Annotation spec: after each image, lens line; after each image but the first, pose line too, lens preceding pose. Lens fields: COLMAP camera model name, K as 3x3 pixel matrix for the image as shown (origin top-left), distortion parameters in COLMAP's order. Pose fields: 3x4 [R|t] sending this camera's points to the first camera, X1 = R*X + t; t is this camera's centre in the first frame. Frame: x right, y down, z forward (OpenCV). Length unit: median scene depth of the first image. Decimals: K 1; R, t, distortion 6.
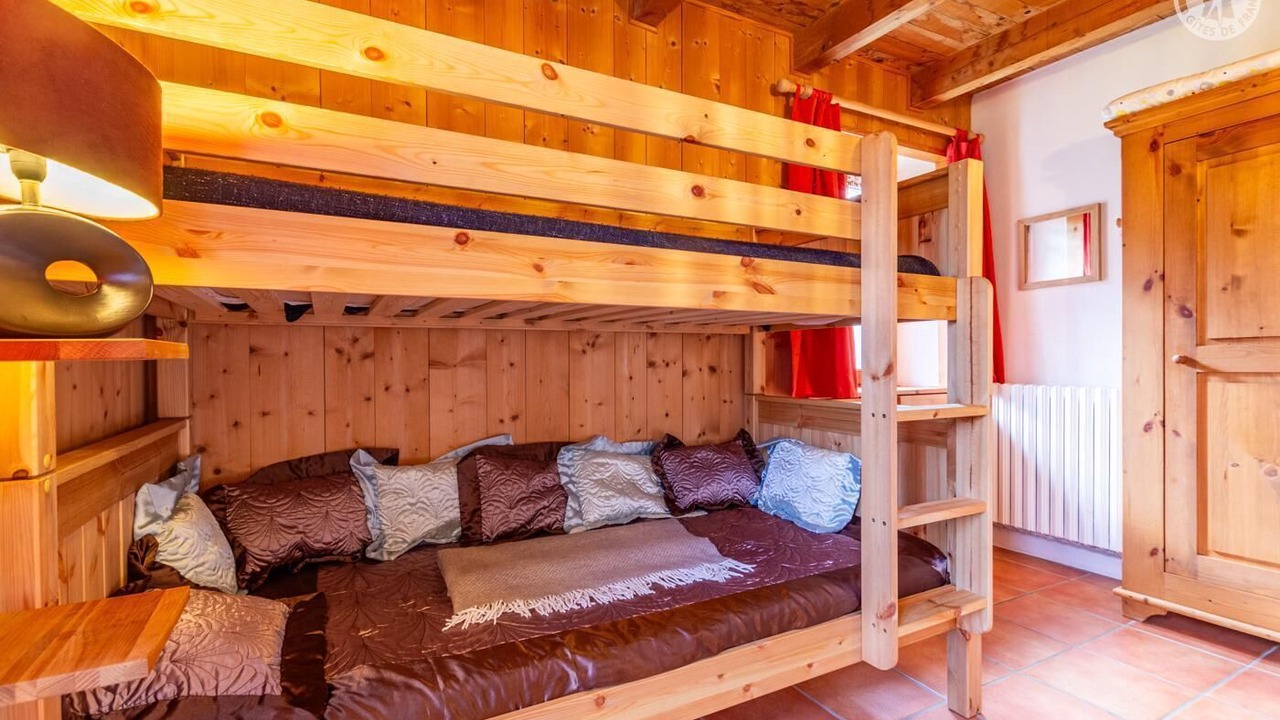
lens RADIAL K [[587.5, 0, 638.3], [0, 587.5, 370.7], [0, 0, 1]] dist [0.003922, -0.000923]
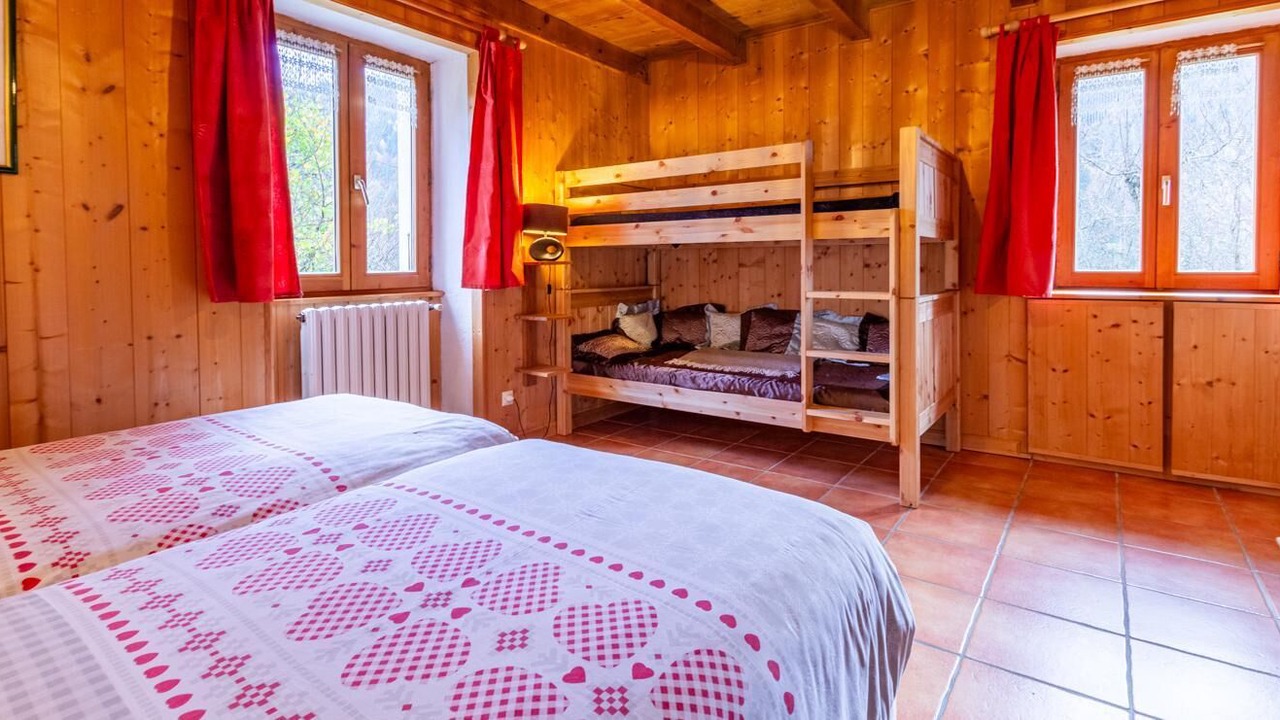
lens RADIAL K [[616.0, 0, 644.1], [0, 616.0, 274.7], [0, 0, 1]] dist [0.008125, -0.005295]
pose [[0.436036, 0.015887, -0.899789, 1.471040], [-0.010876, 0.999864, 0.012383, -0.001600], [0.899864, 0.004387, 0.436149, -0.224743]]
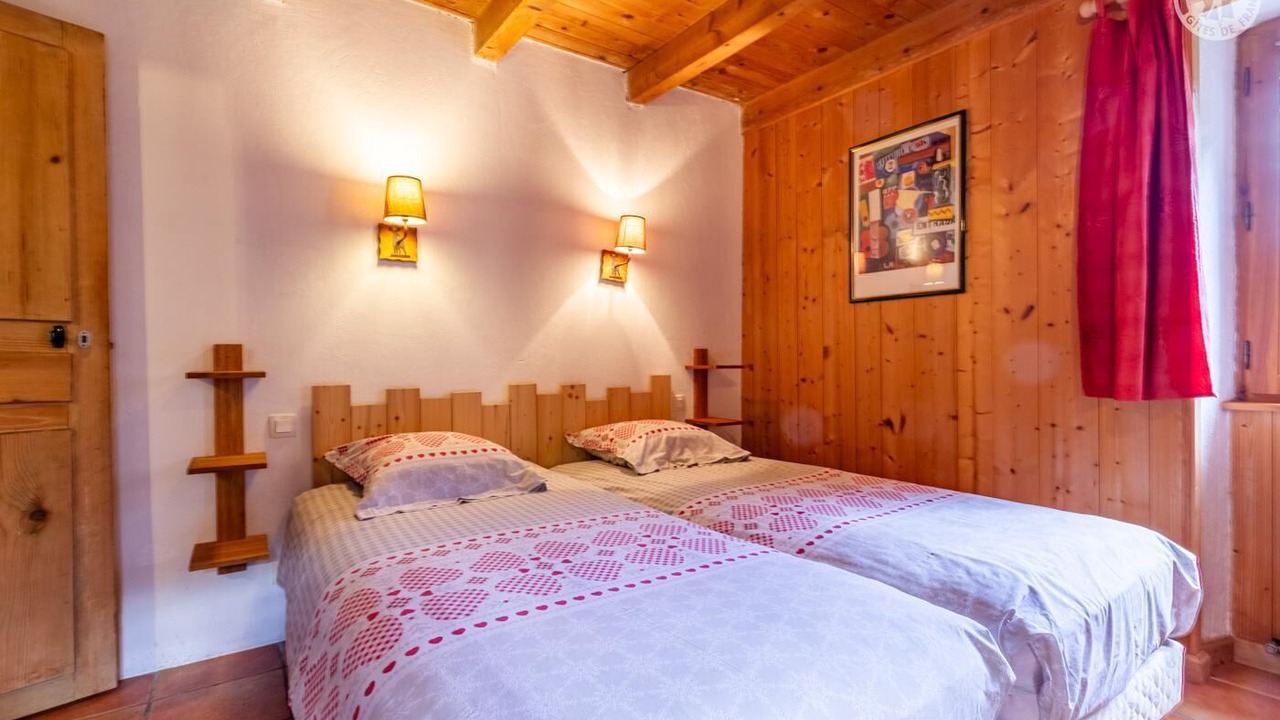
lens RADIAL K [[587.5, 0, 653.5], [0, 587.5, 367.8], [0, 0, 1]] dist [0.003922, -0.000923]
pose [[-0.989788, 0.010628, -0.142153, 0.993893], [0.006506, 0.999546, 0.029435, -0.016173], [0.142401, 0.028209, -0.989407, 0.519123]]
